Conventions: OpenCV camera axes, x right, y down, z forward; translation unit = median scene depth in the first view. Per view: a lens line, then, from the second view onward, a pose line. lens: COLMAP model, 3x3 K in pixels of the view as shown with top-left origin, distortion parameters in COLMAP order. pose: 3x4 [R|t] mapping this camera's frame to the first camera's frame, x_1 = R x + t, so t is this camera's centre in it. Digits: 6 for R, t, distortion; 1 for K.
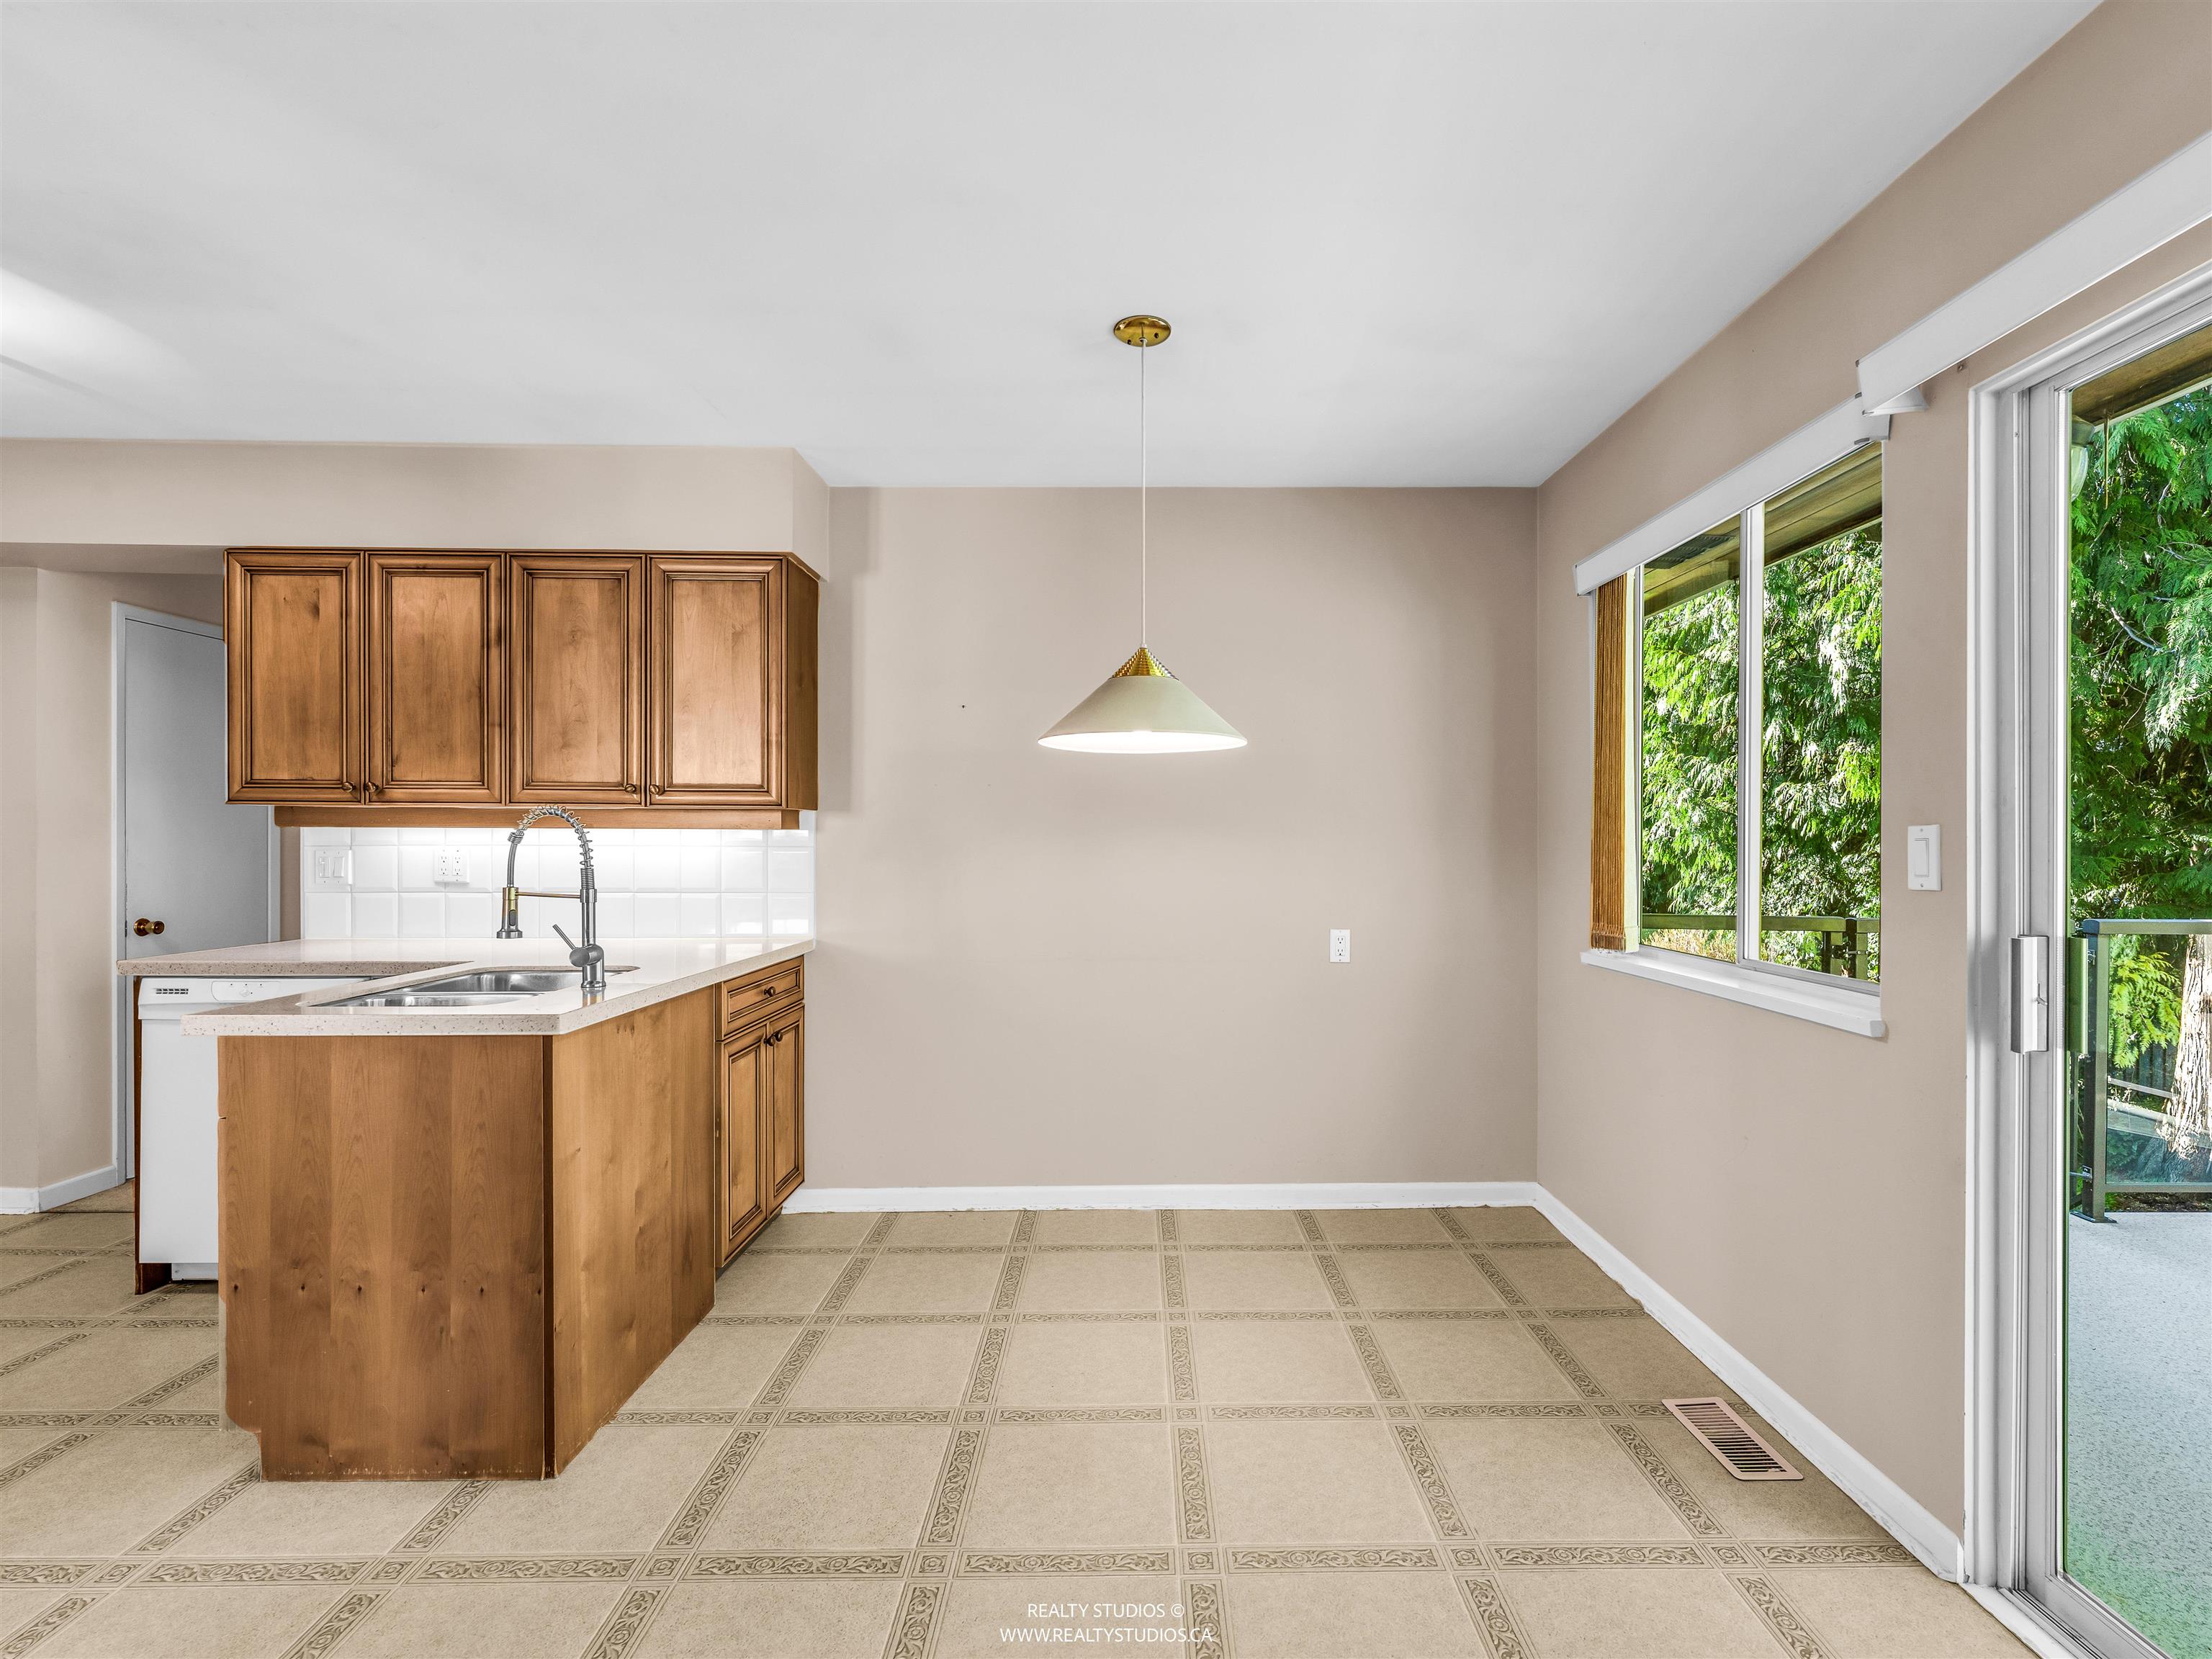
lens RADIAL K [[975.5, 0, 1139.6], [0, 975.5, 848.0], [0, 0, 1]] dist [-0.001926, 0.000387]
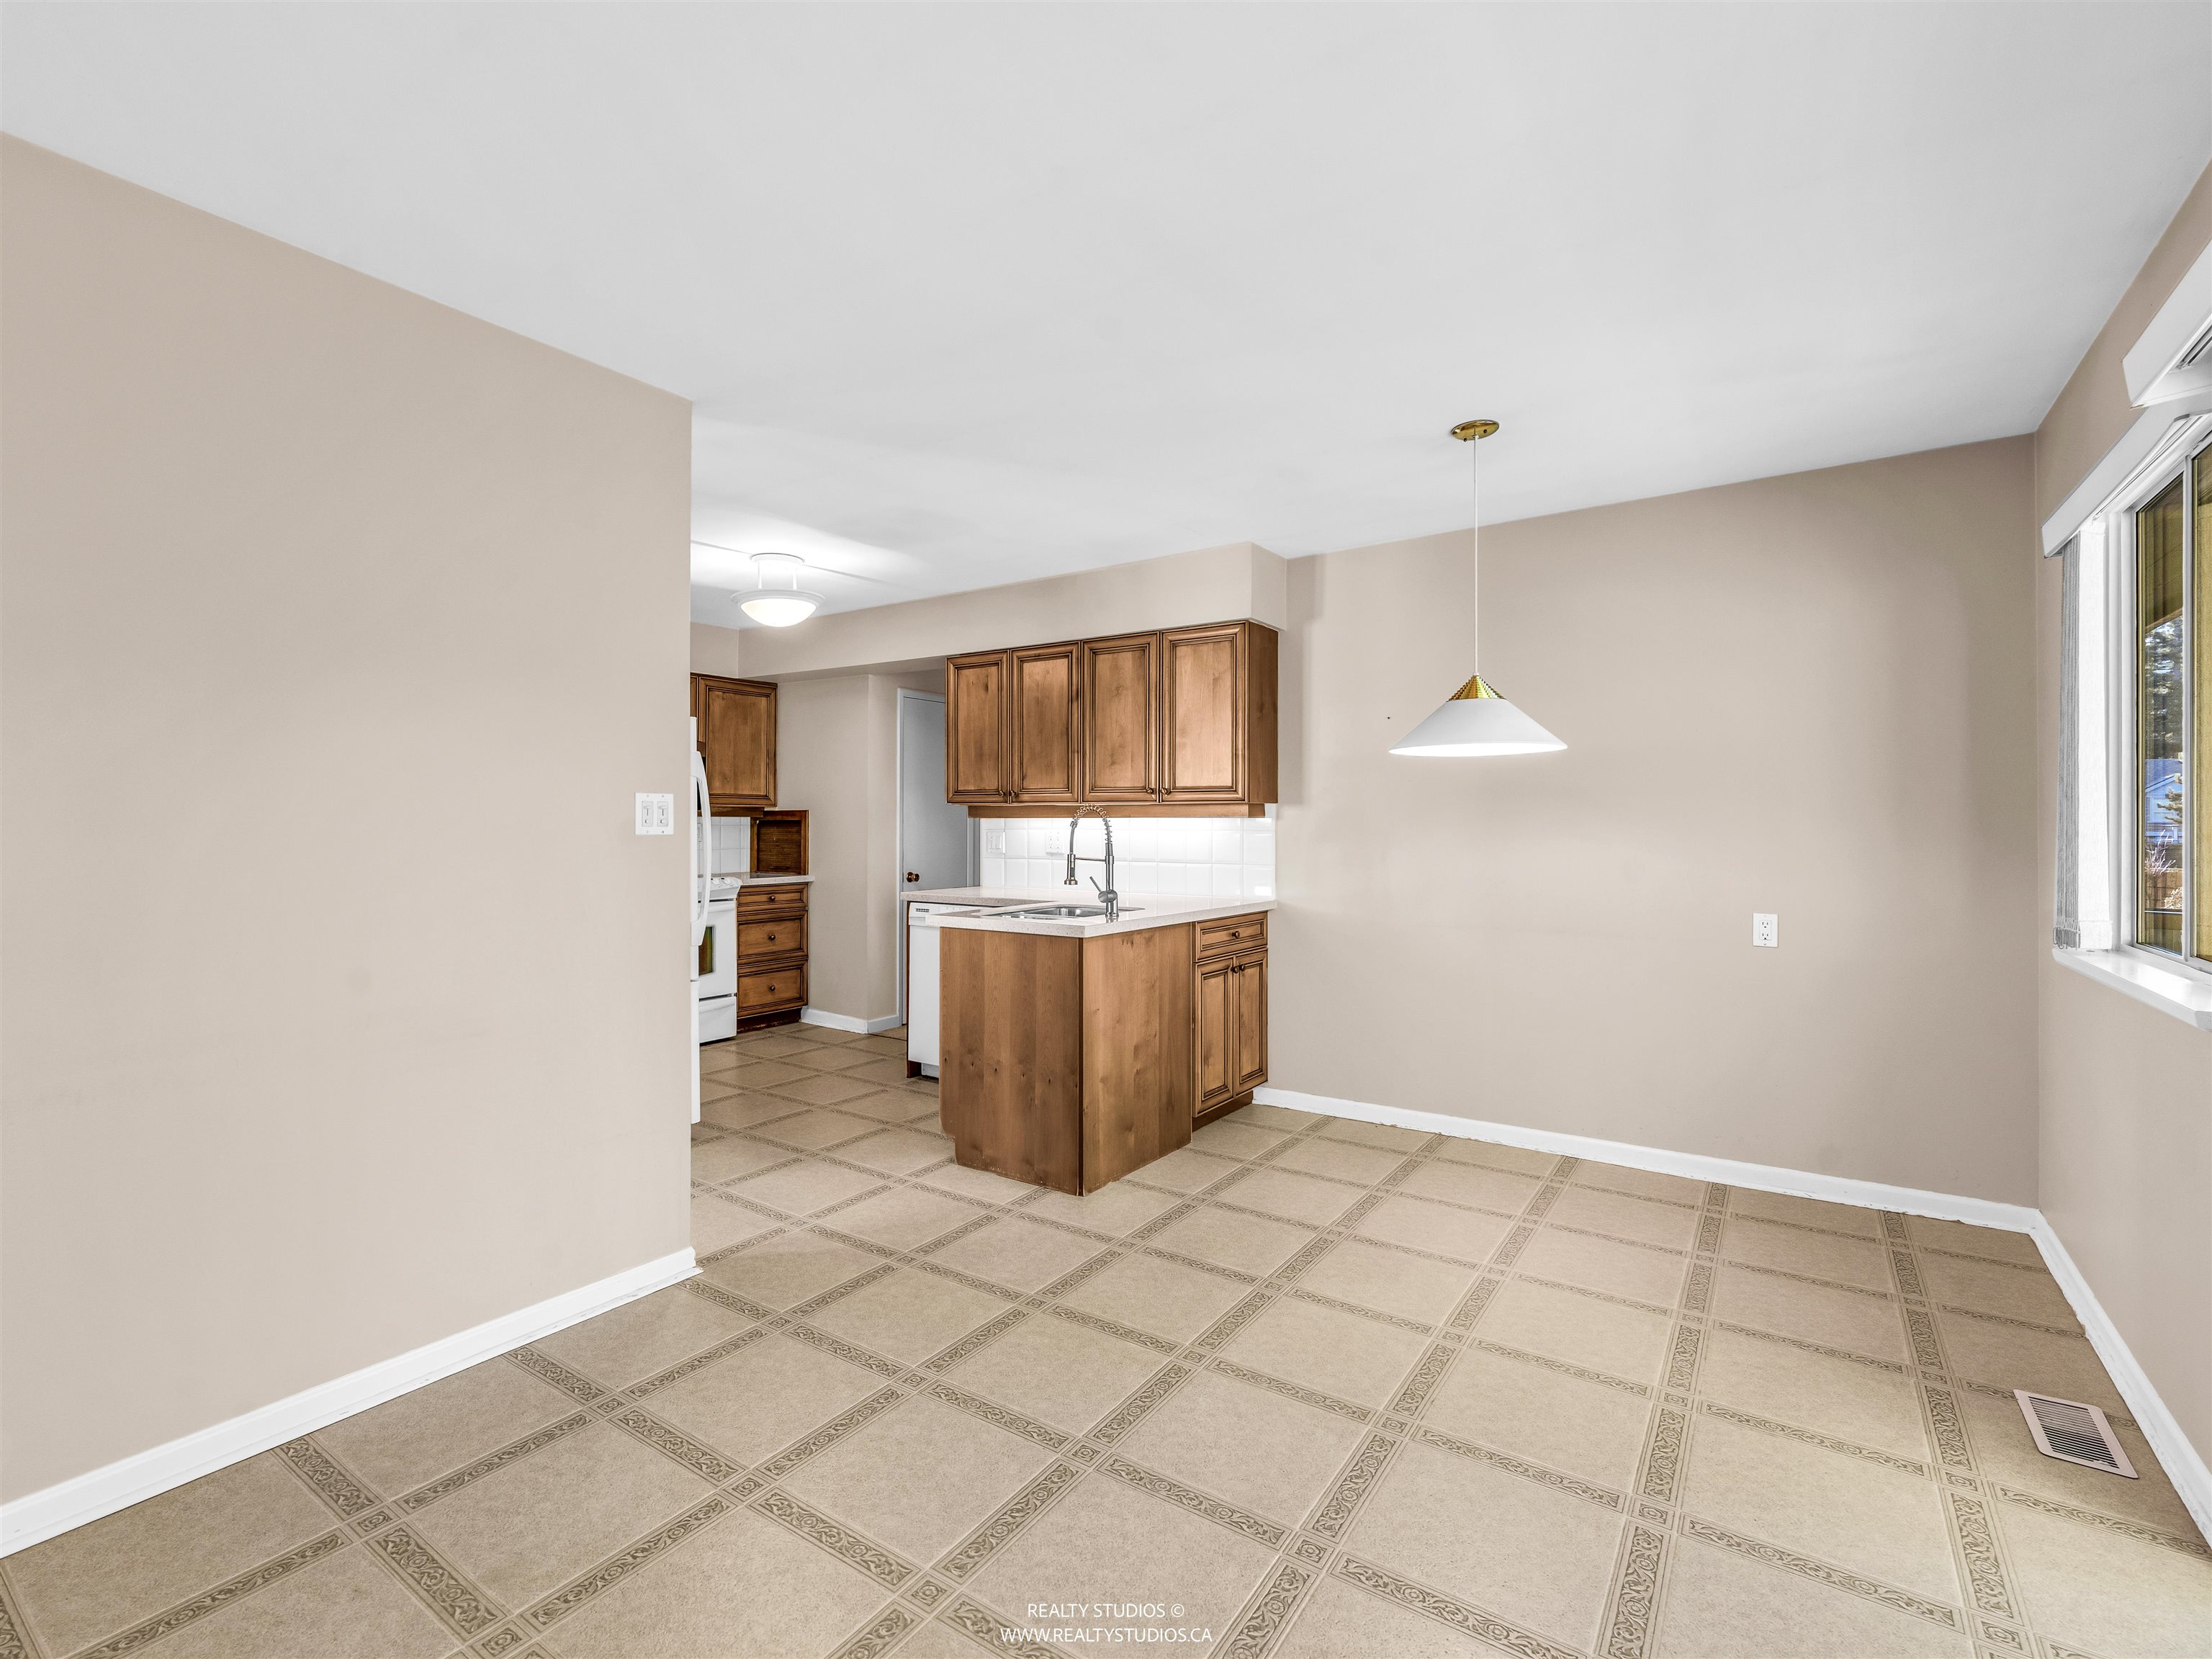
lens RADIAL K [[1029.1, 0, 1165.7], [0, 1029.1, 826.3], [0, 0, 1]] dist [0.000738, 0.000234]
pose [[0.852361, -0.000590, -0.522954, 0.348654], [-0.003805, 0.999966, -0.007330, 0.004551], [0.522941, 0.008238, 0.852329, -0.351050]]
